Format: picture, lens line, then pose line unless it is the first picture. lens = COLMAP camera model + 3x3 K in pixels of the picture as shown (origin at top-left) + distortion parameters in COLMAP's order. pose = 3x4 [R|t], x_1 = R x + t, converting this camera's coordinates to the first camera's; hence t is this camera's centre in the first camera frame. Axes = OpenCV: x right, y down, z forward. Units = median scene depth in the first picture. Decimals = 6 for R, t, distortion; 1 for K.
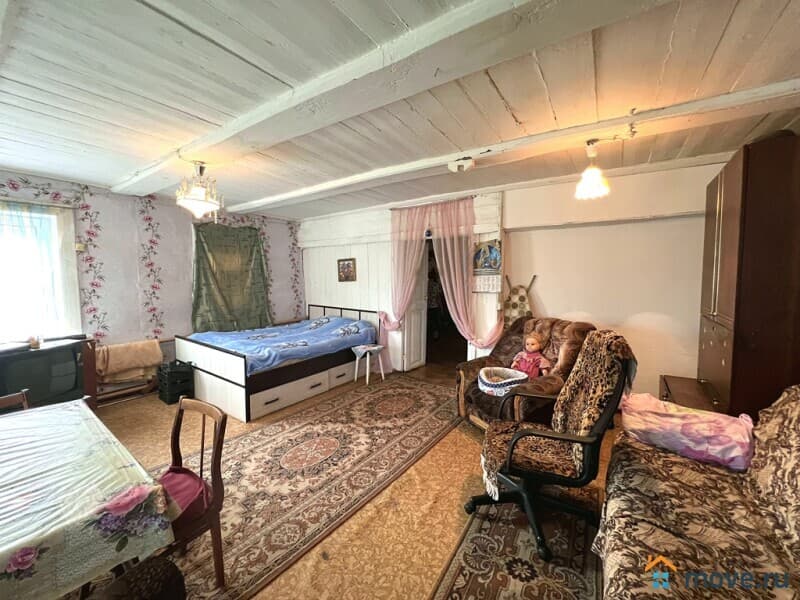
lens RADIAL K [[319.9, 0, 398.3], [0, 319.9, 299.0], [0, 0, 1]] dist [-0.002655, 0.000280]
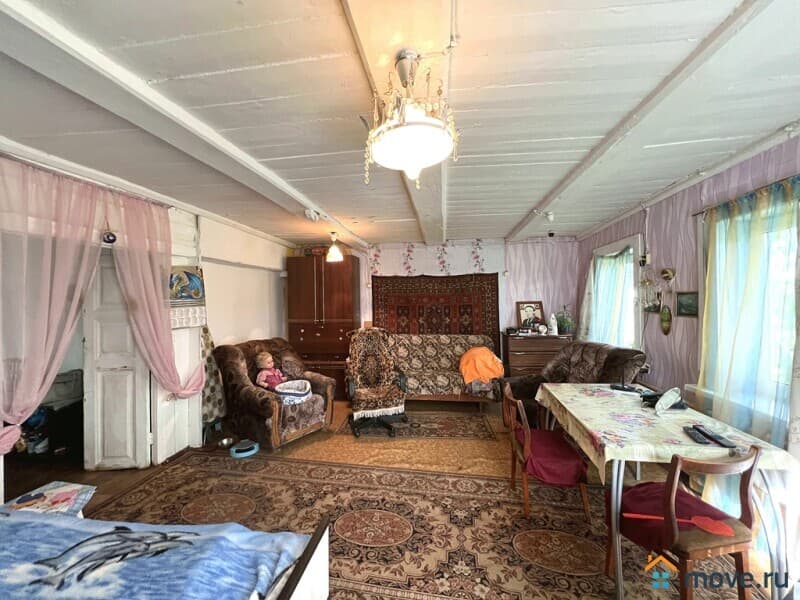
lens RADIAL K [[319.9, 0, 398.3], [0, 319.9, 299.0], [0, 0, 1]] dist [-0.002655, 0.000280]
pose [[-0.446492, 0.003814, 0.894779, -0.813807], [0.080514, 0.996106, 0.035930, -0.091734], [-0.891158, 0.088085, -0.445061, 0.998341]]
